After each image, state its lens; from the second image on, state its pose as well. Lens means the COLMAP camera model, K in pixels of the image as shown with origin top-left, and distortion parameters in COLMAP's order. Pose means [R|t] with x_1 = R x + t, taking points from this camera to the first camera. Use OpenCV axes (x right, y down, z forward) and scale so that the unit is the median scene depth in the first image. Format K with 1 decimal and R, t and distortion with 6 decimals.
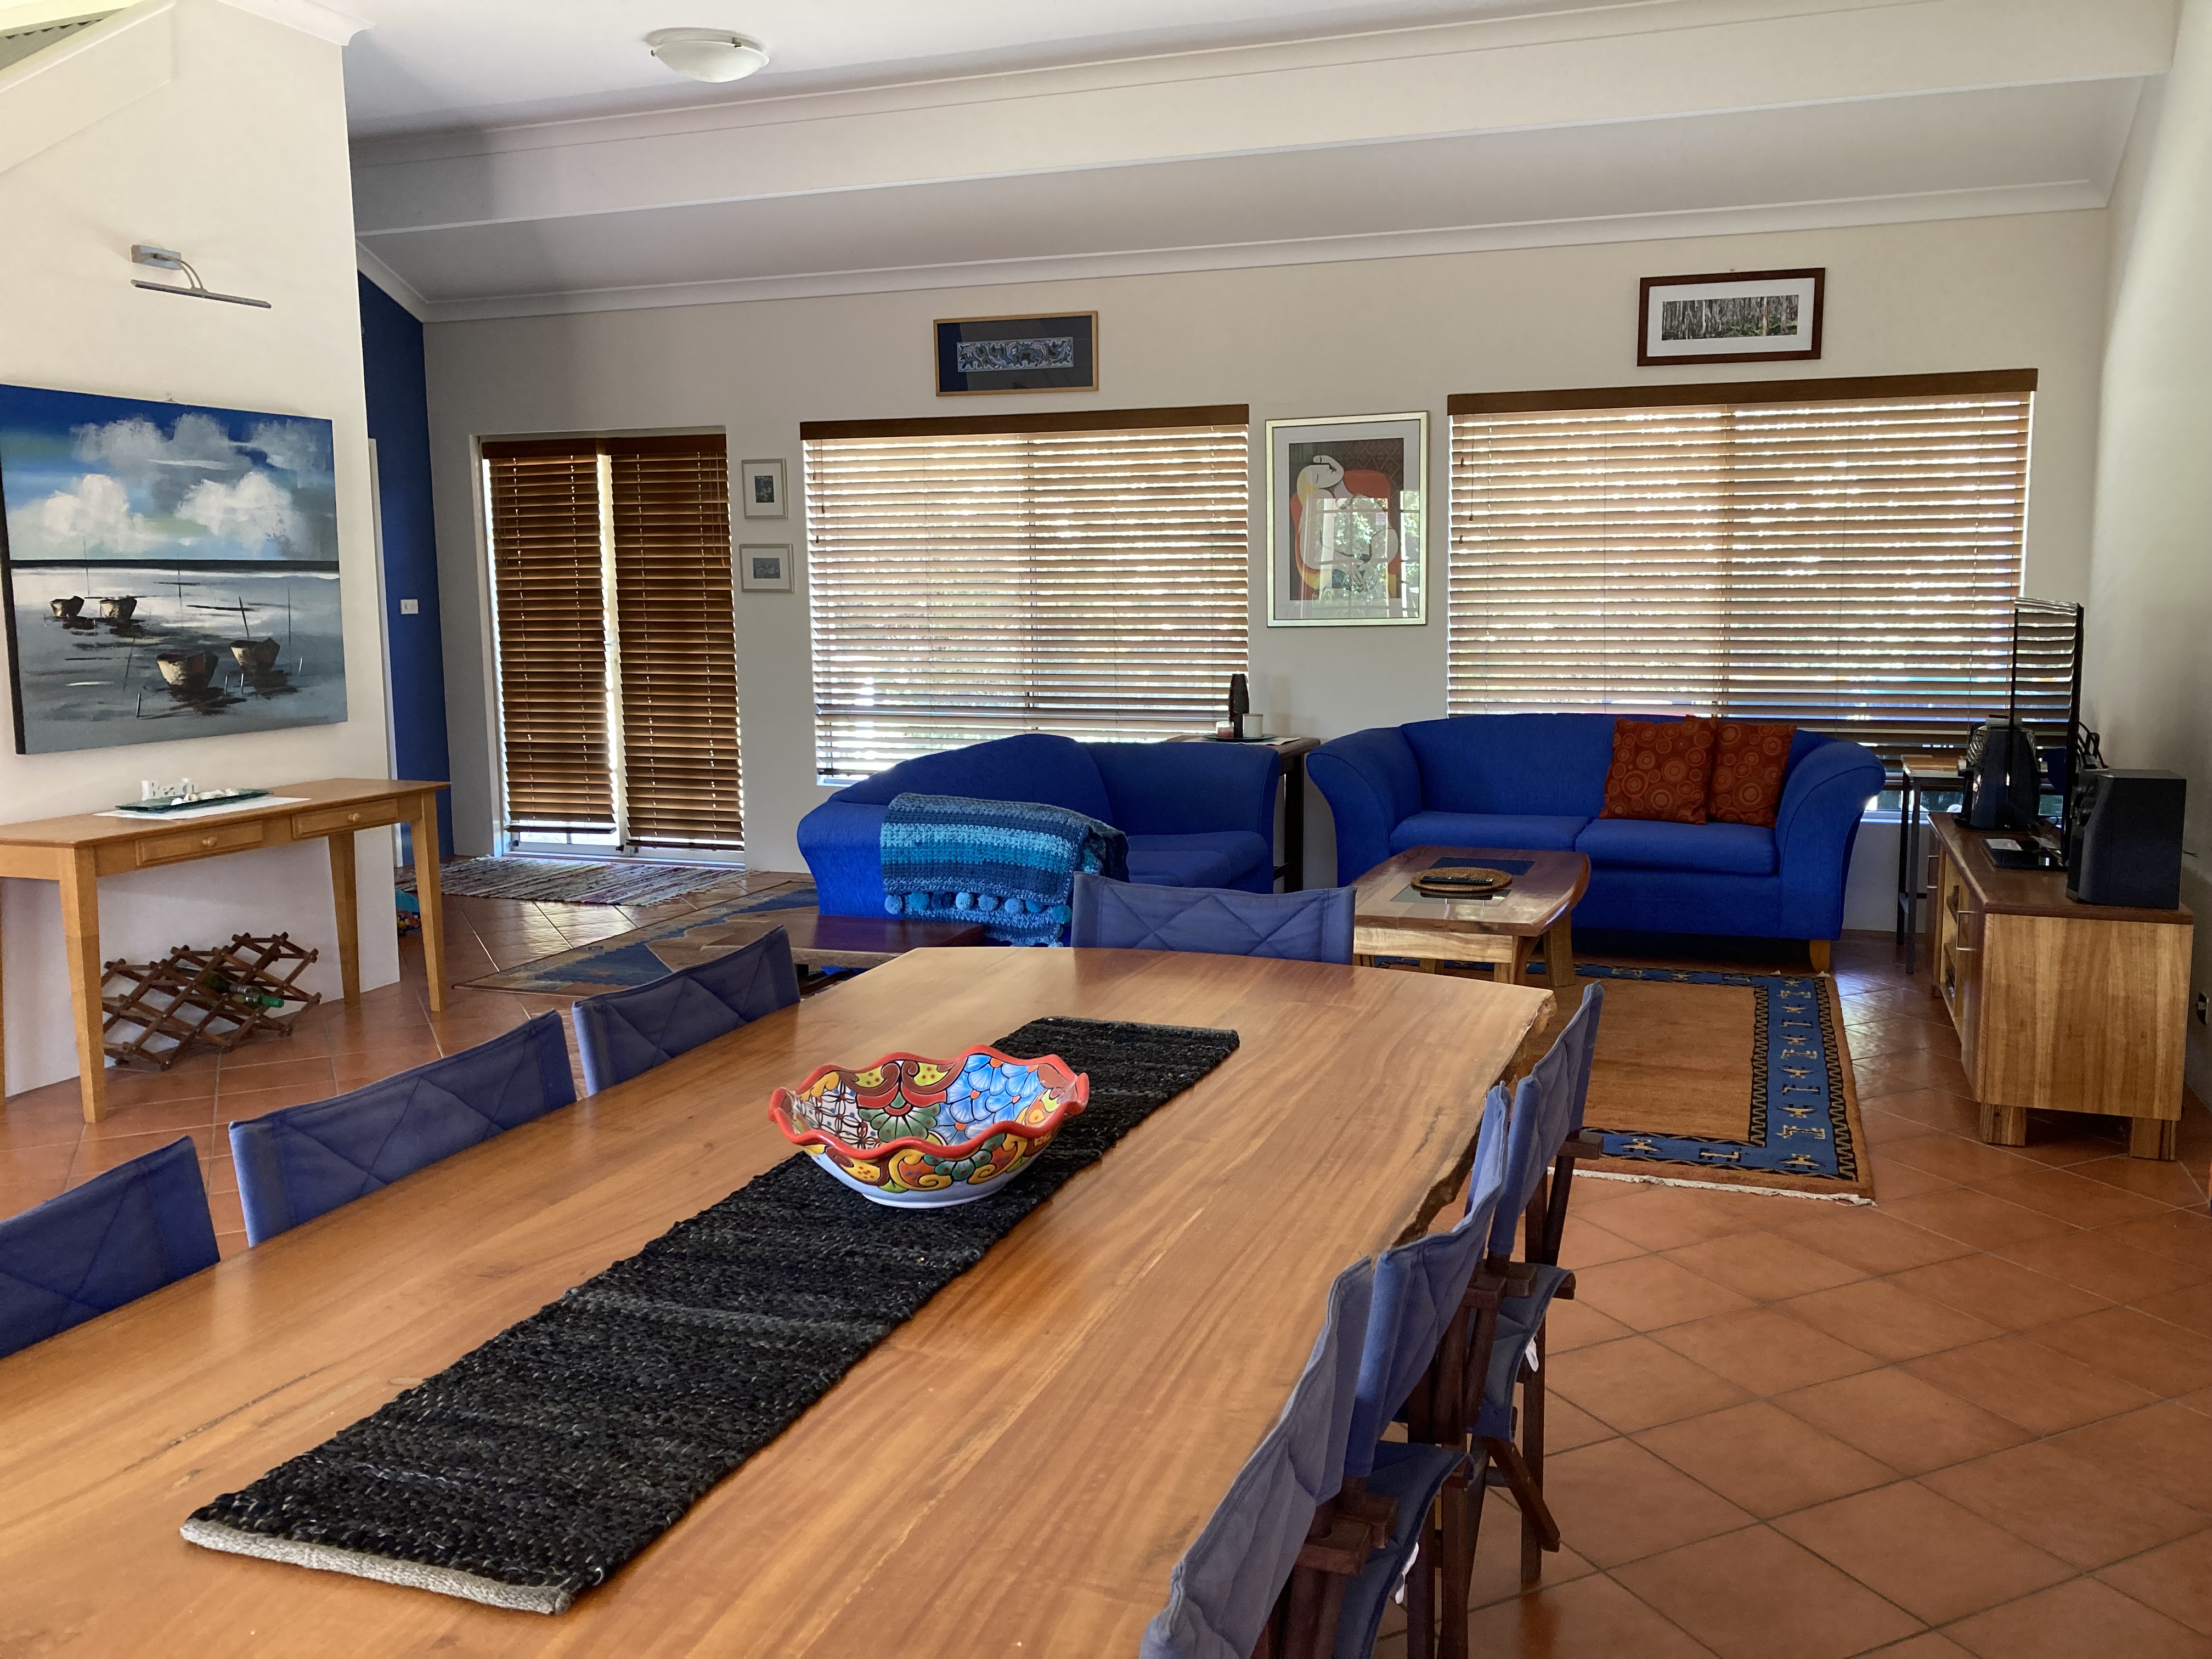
lens RADIAL K [[1815.1, 0, 1113.1], [0, 1815.1, 826.0], [0, 0, 1]] dist [0.014218, 0.002779]
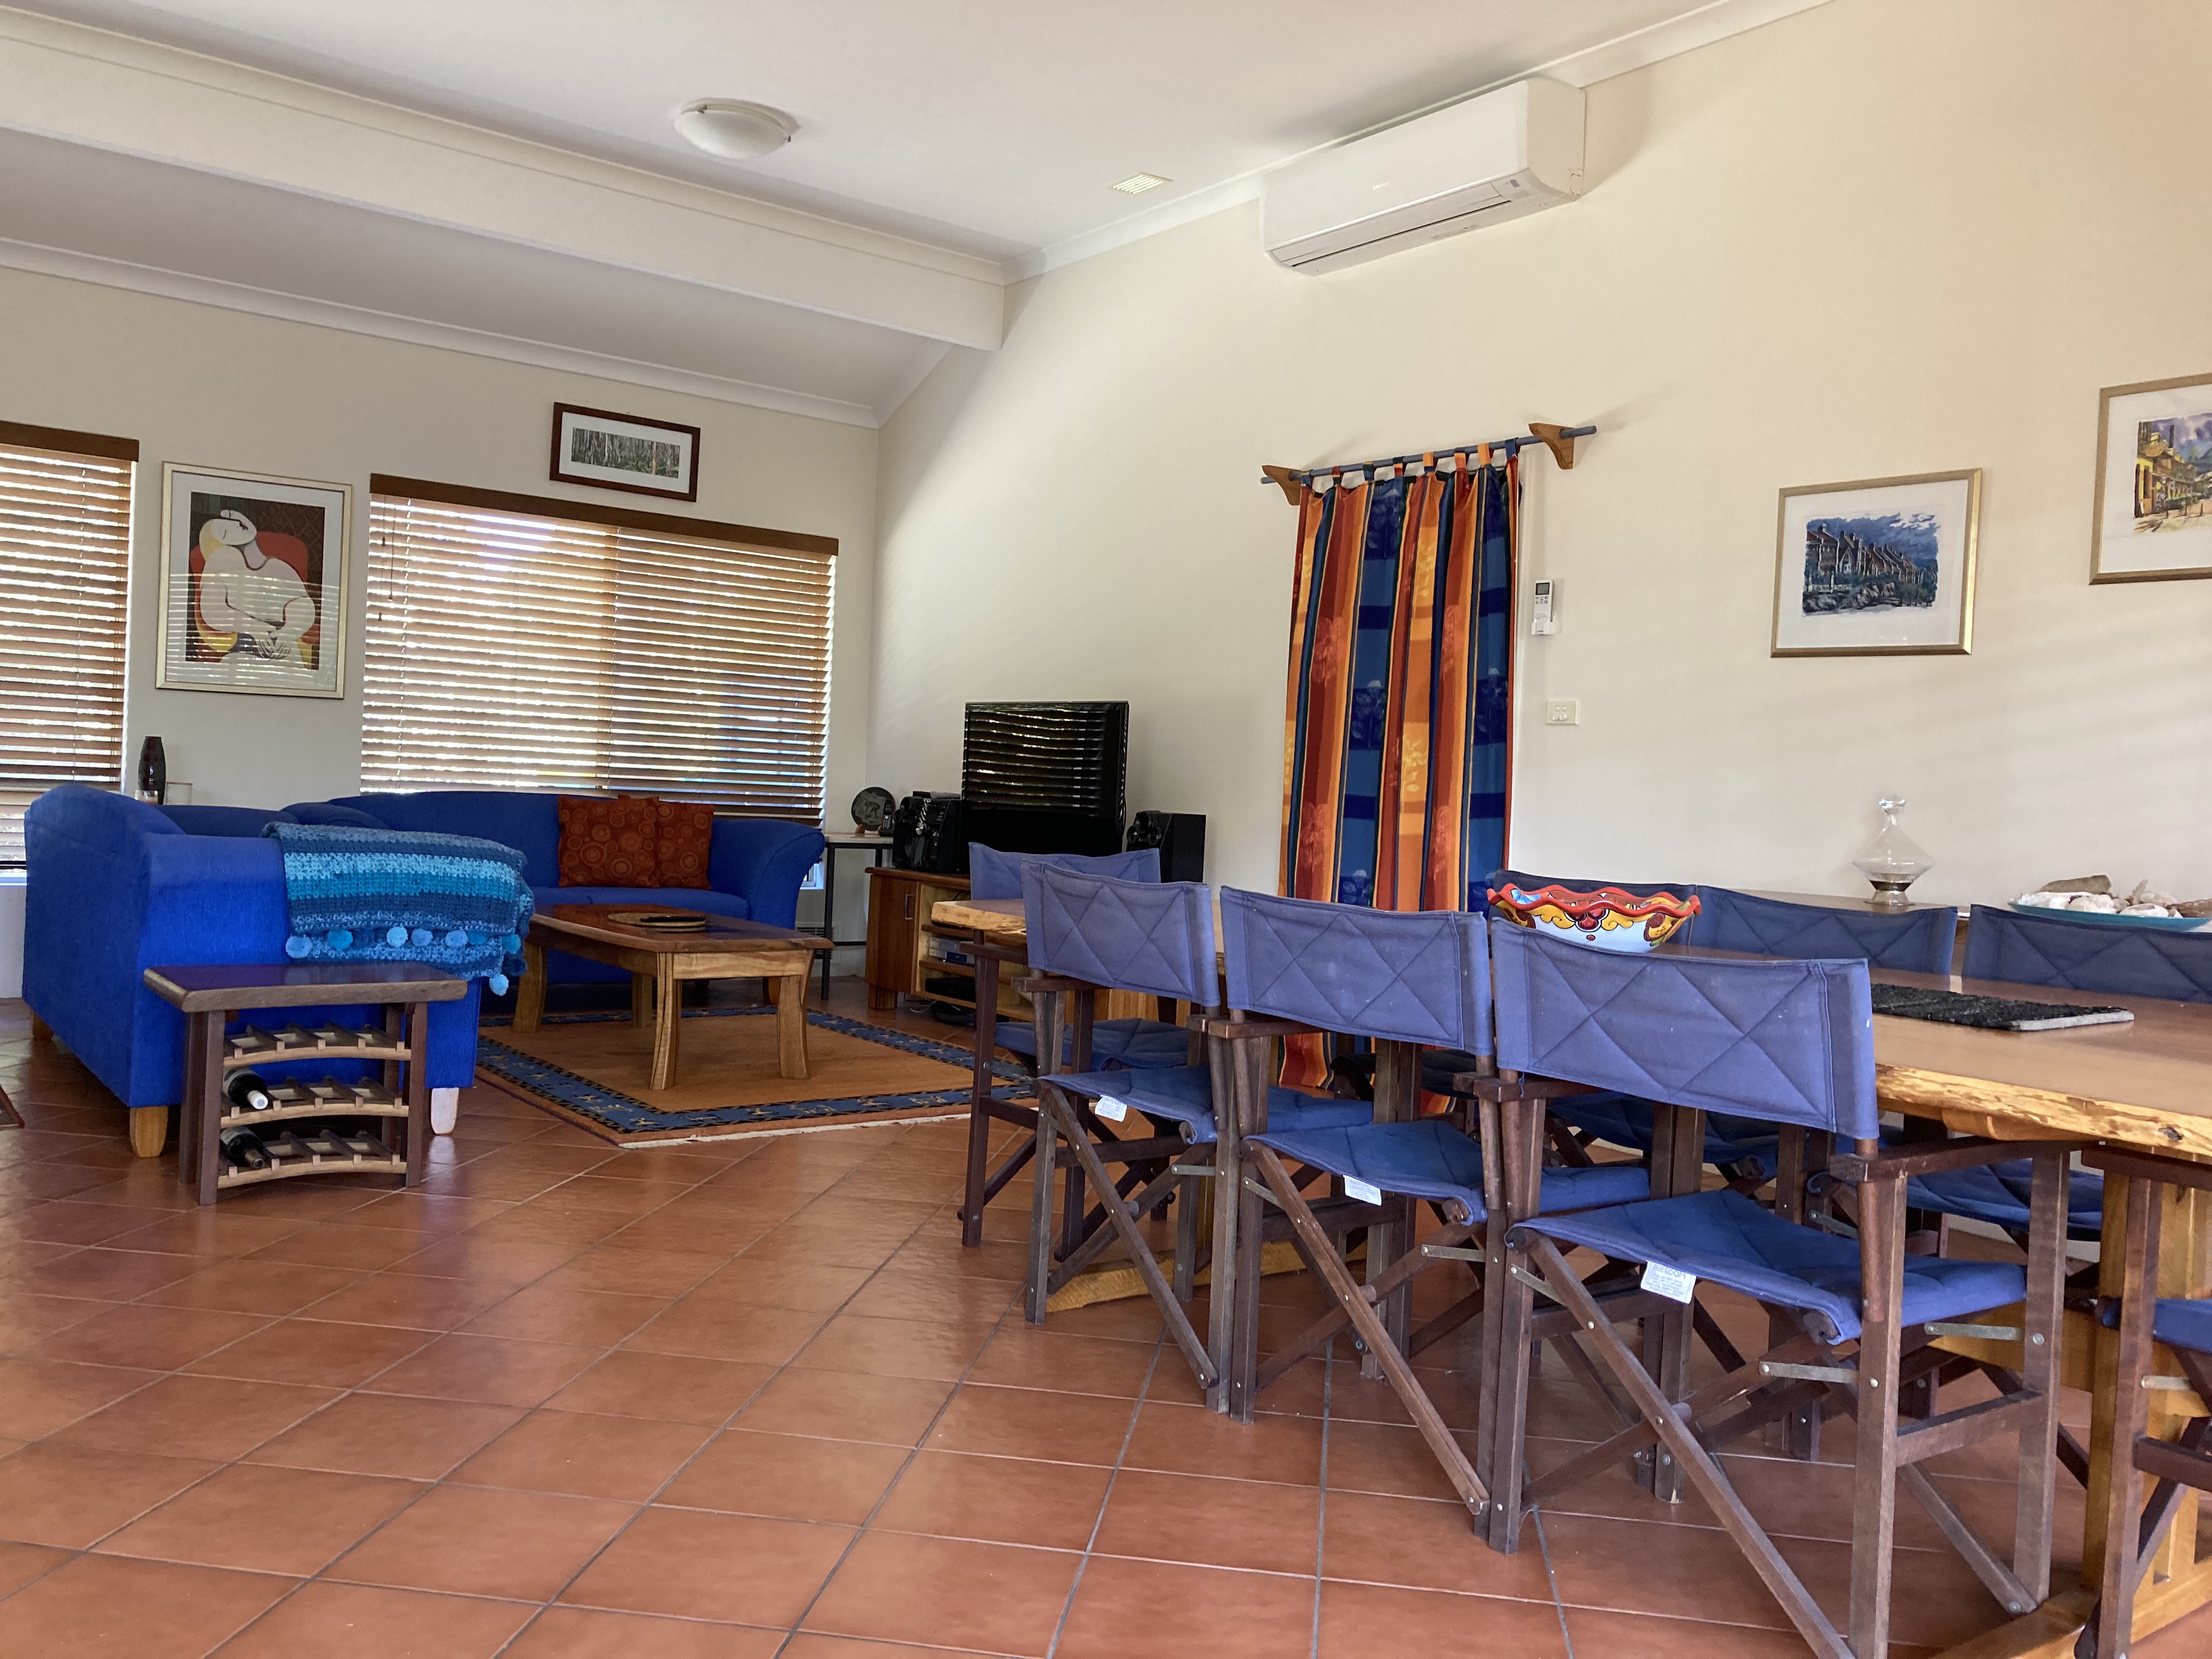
lens RADIAL K [[1815.1, 0, 1112.8], [0, 1815.1, 829.6], [0, 0, 1]] dist [0.014218, 0.002779]
pose [[0.553871, 0.017648, 0.832415, -0.451120], [0.054166, 0.996894, -0.057176, 0.041549], [-0.830839, 0.076757, 0.551195, 0.129090]]
